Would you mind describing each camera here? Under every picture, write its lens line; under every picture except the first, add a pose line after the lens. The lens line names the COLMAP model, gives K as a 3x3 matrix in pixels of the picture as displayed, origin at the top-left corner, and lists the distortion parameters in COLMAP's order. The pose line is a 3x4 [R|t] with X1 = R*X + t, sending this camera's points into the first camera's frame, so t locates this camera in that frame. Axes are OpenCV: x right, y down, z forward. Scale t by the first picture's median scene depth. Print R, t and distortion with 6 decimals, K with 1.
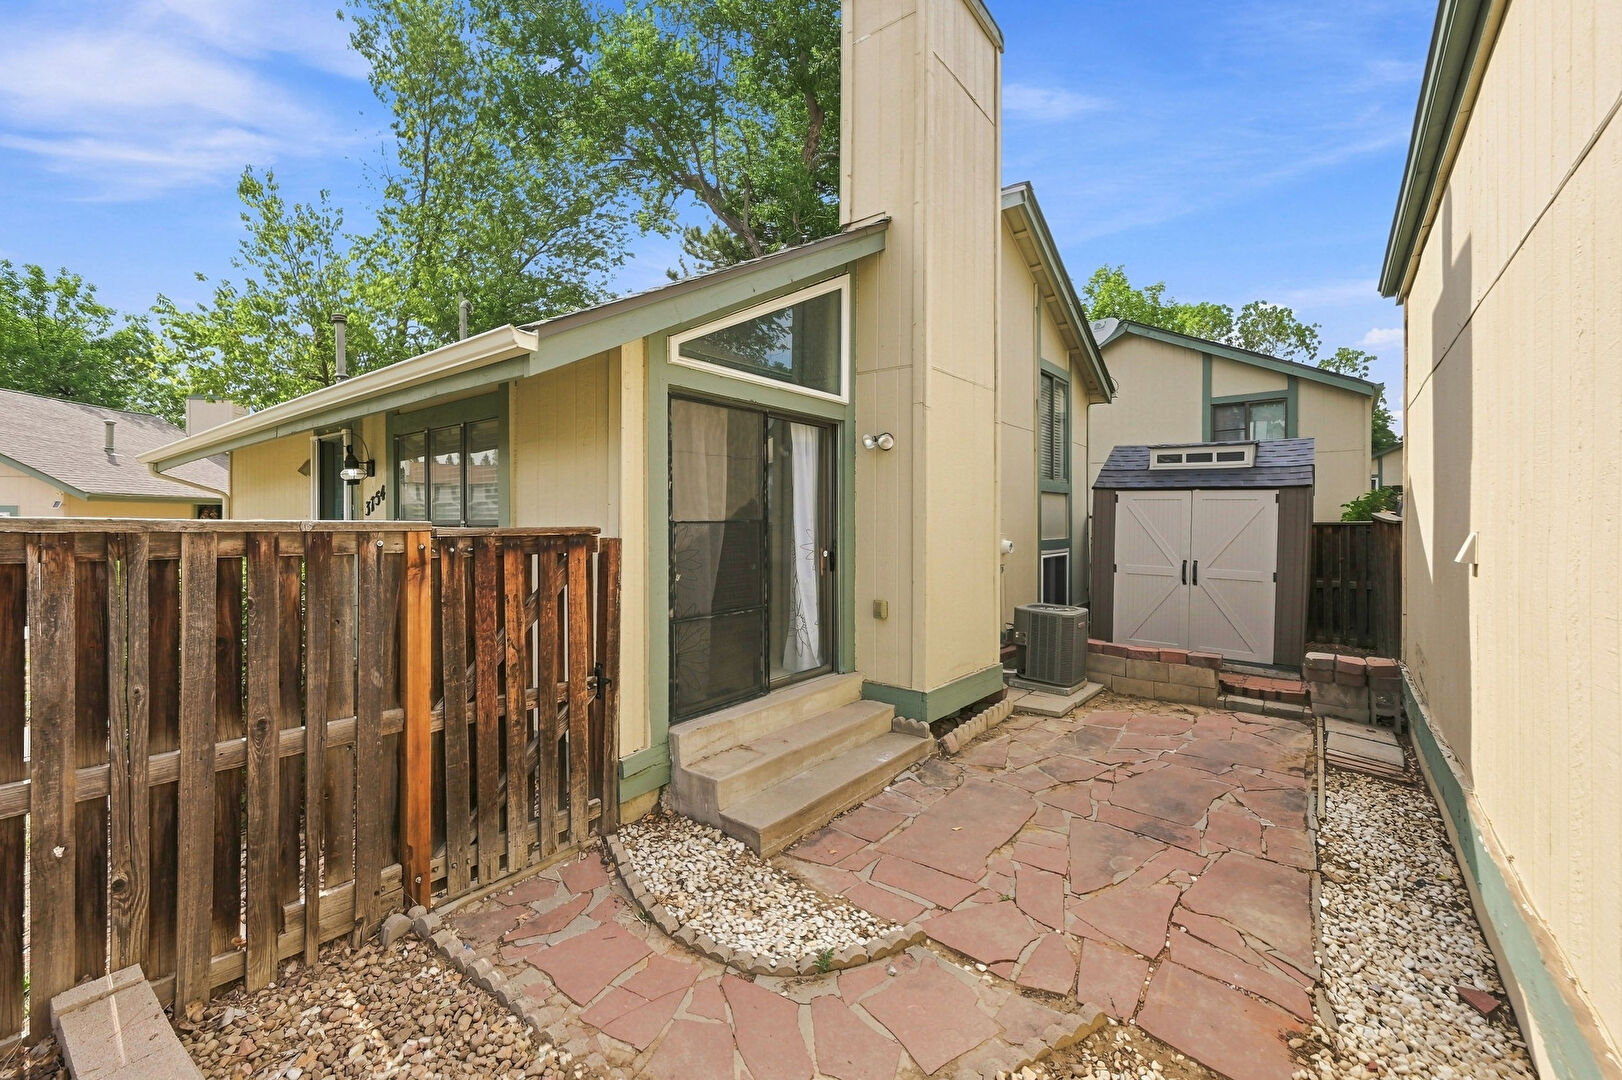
lens RADIAL K [[665.9, 0, 813.6], [0, 665.9, 529.9], [0, 0, 1]] dist [0.001757, 0.000135]
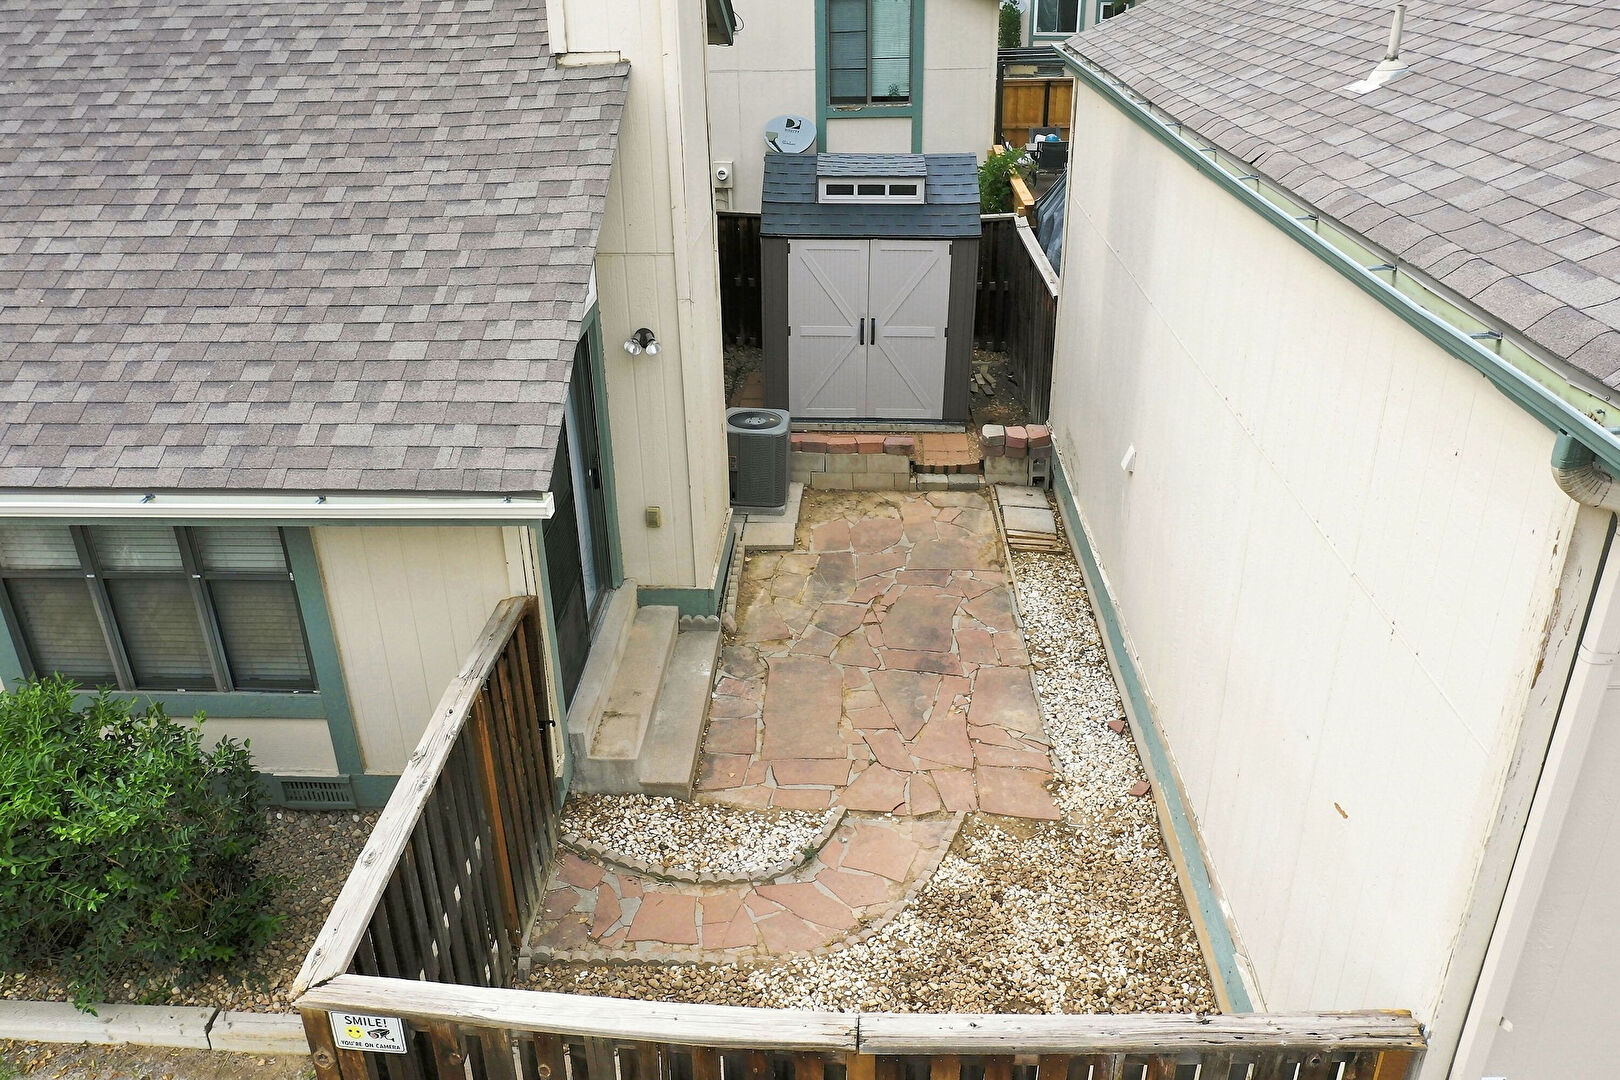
lens RADIAL K [[1250.3, 0, 810.0], [0, 1250.3, 540.0], [0, 0, 1]] dist [-0.010116, -0.001303]
pose [[0.815201, -0.269773, 0.512514, -0.688298], [0.023333, 0.899476, 0.436346, -0.670187], [-0.578708, -0.343751, 0.739548, -0.456723]]
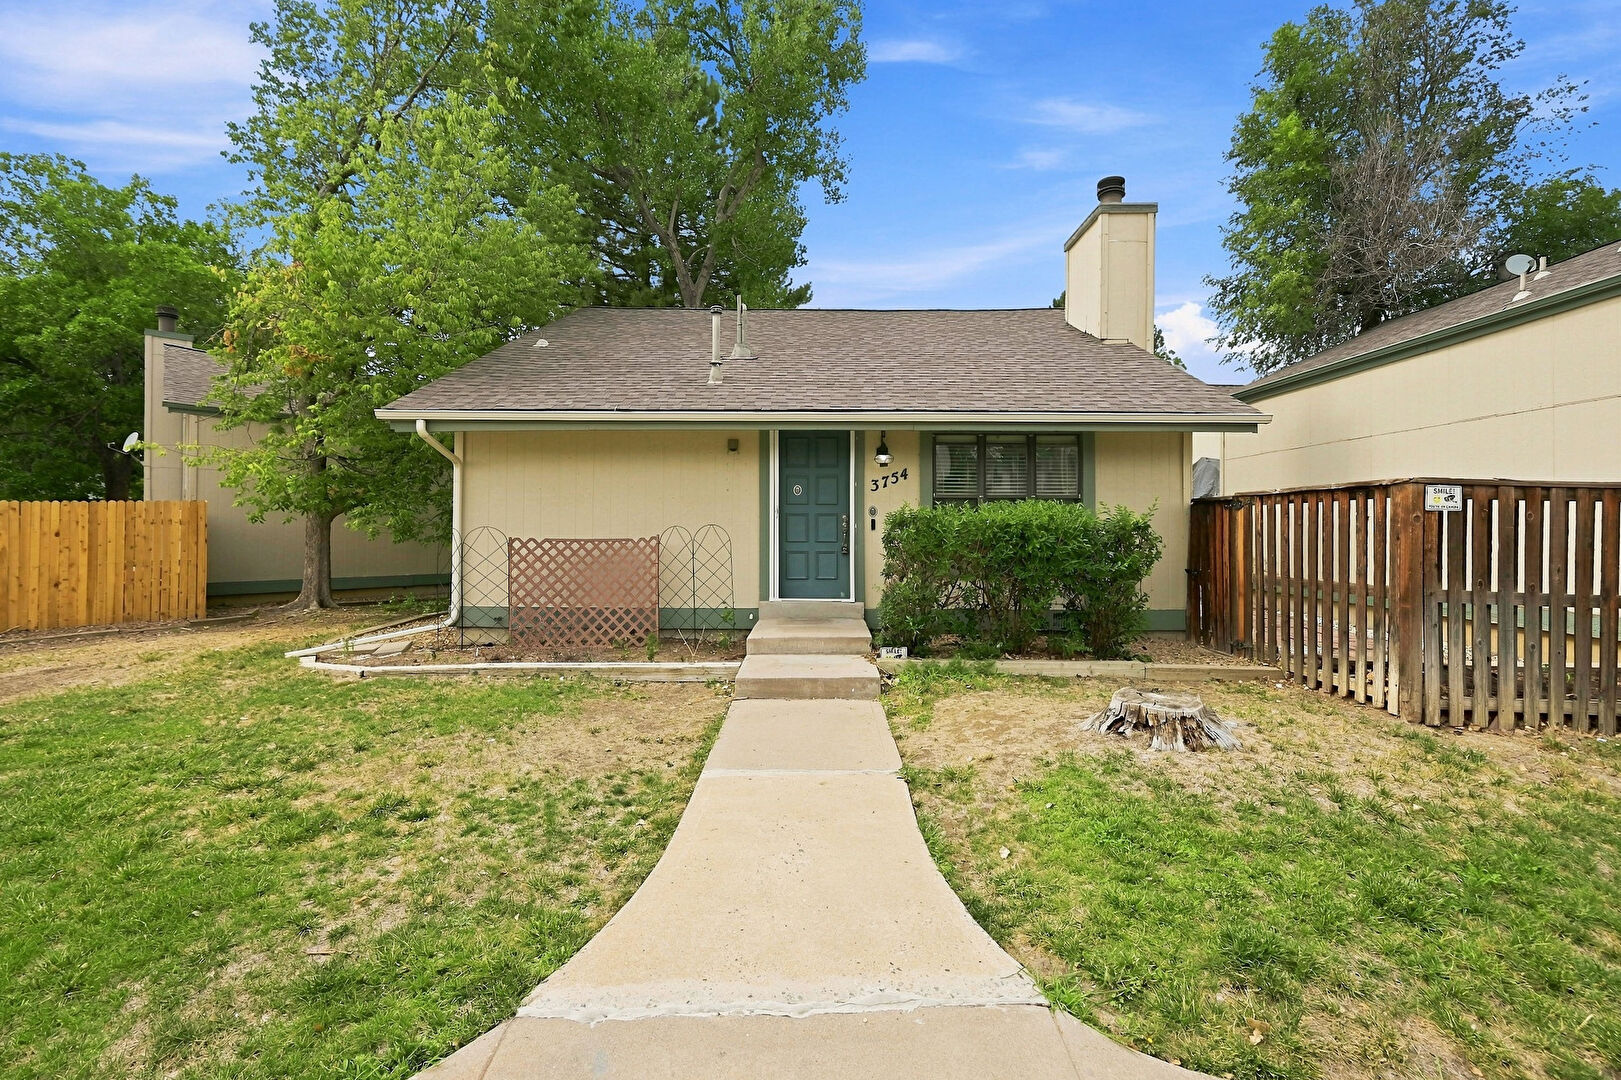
lens RADIAL K [[666.9, 0, 826.1], [0, 666.9, 526.6], [0, 0, 1]] dist [-0.003997, 0.000792]
pose [[0.786003, -0.000919, 0.618222, -1.969222], [0.004901, 0.999977, -0.004744, 0.075676], [-0.618203, 0.006759, 0.785989, 0.049522]]
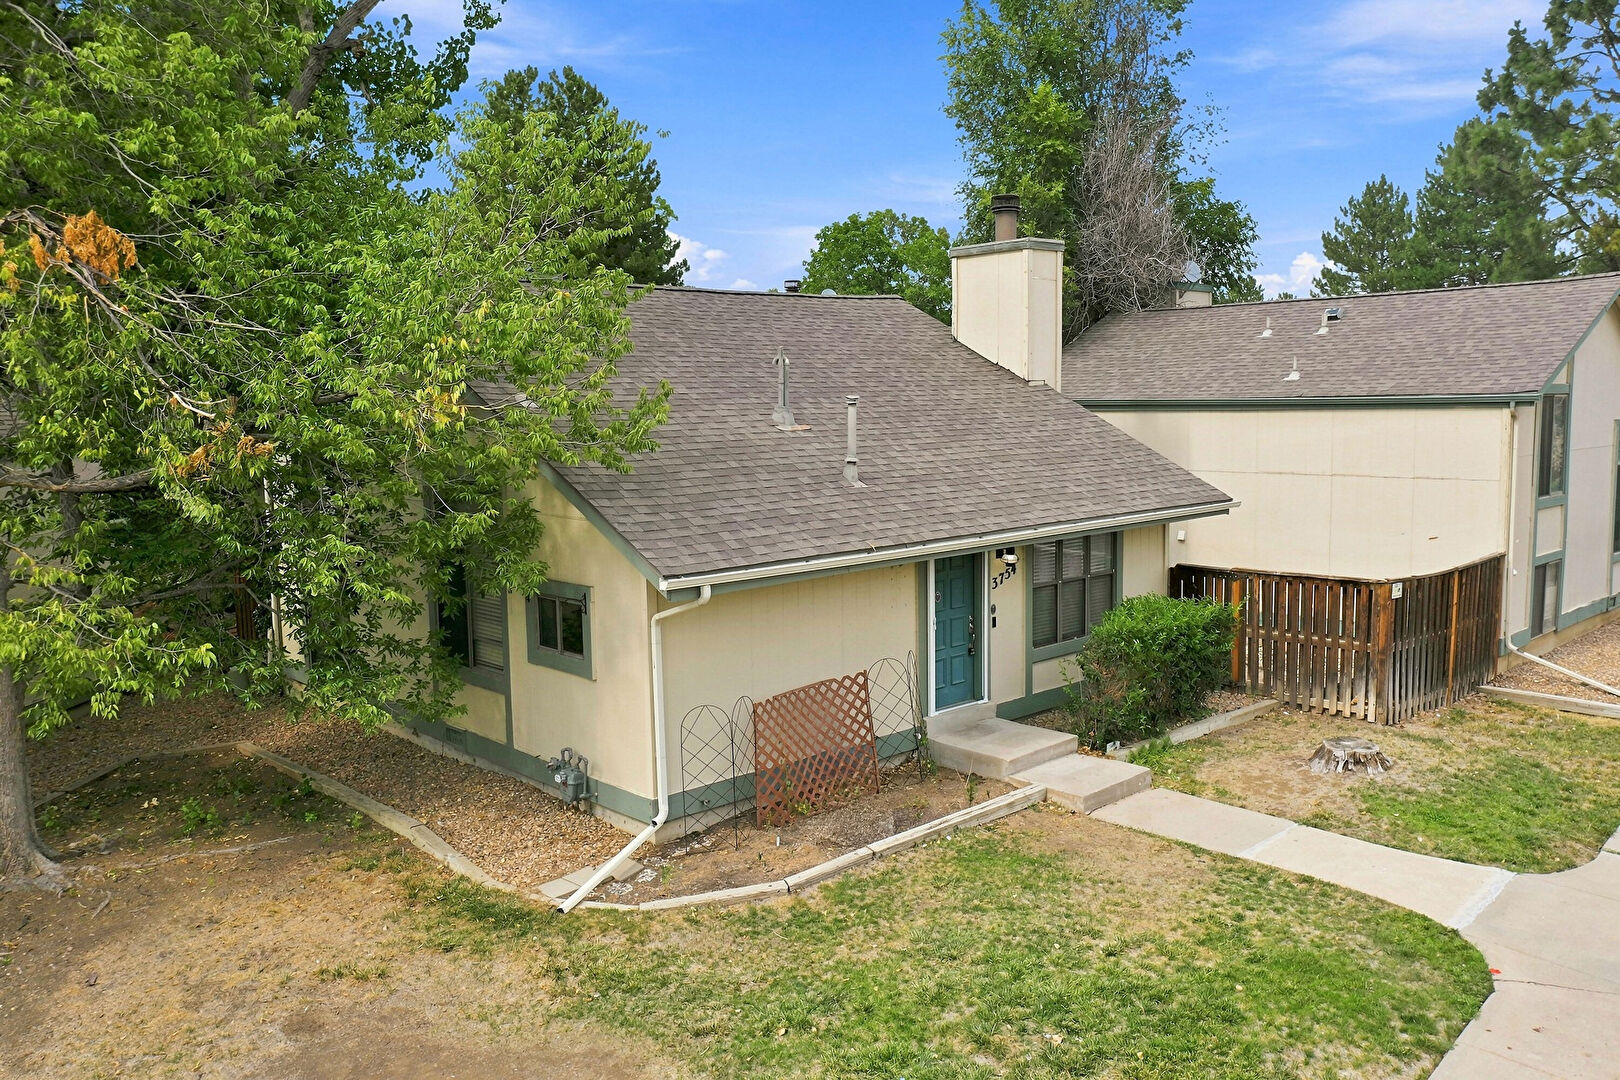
lens RADIAL K [[1255.8, 0, 791.7], [0, 1255.8, 560.4], [0, 0, 1]] dist [-0.028410, -0.006961]
pose [[0.172589, -0.133135, 0.975955, -3.953345], [0.034196, 0.991036, 0.129145, -0.508084], [-0.984400, 0.011085, 0.175595, 1.233687]]
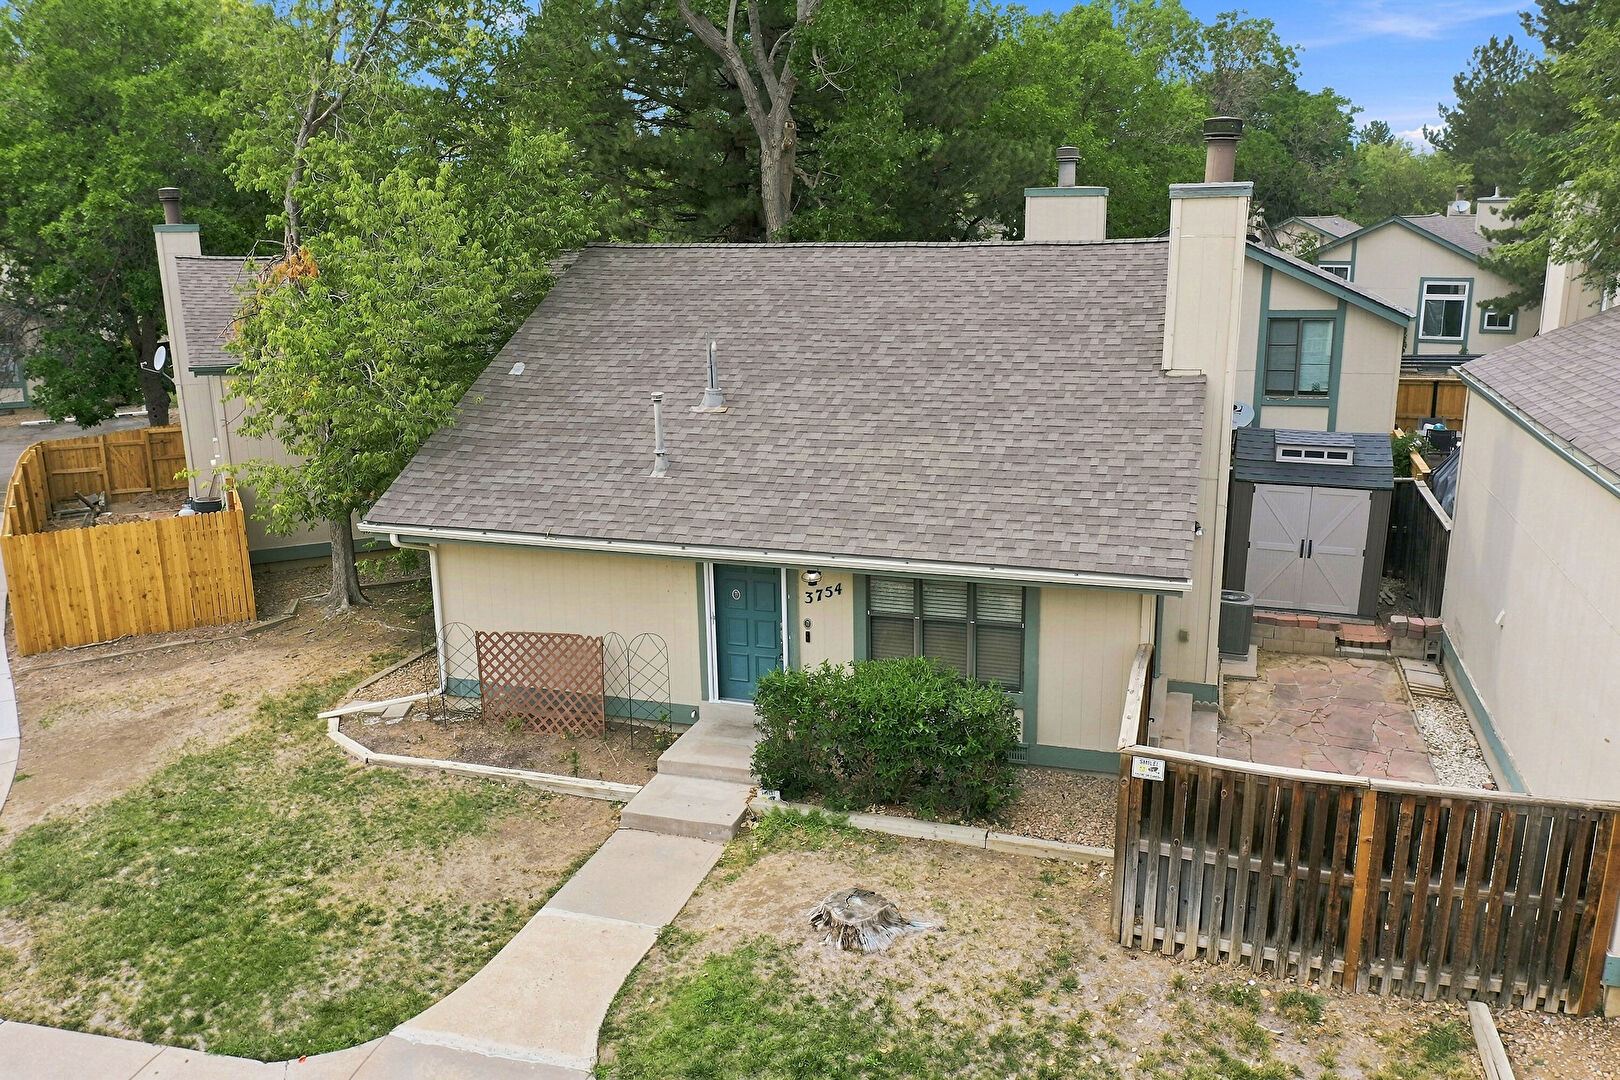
lens RADIAL K [[1252.8, 0, 818.3], [0, 1252.8, 553.1], [0, 0, 1]] dist [-0.021928, -0.002362]
pose [[0.940551, -0.102219, 0.323907, -1.776408], [0.020806, 0.969189, 0.245440, -0.869498], [-0.339016, -0.224109, 0.913698, -1.424843]]
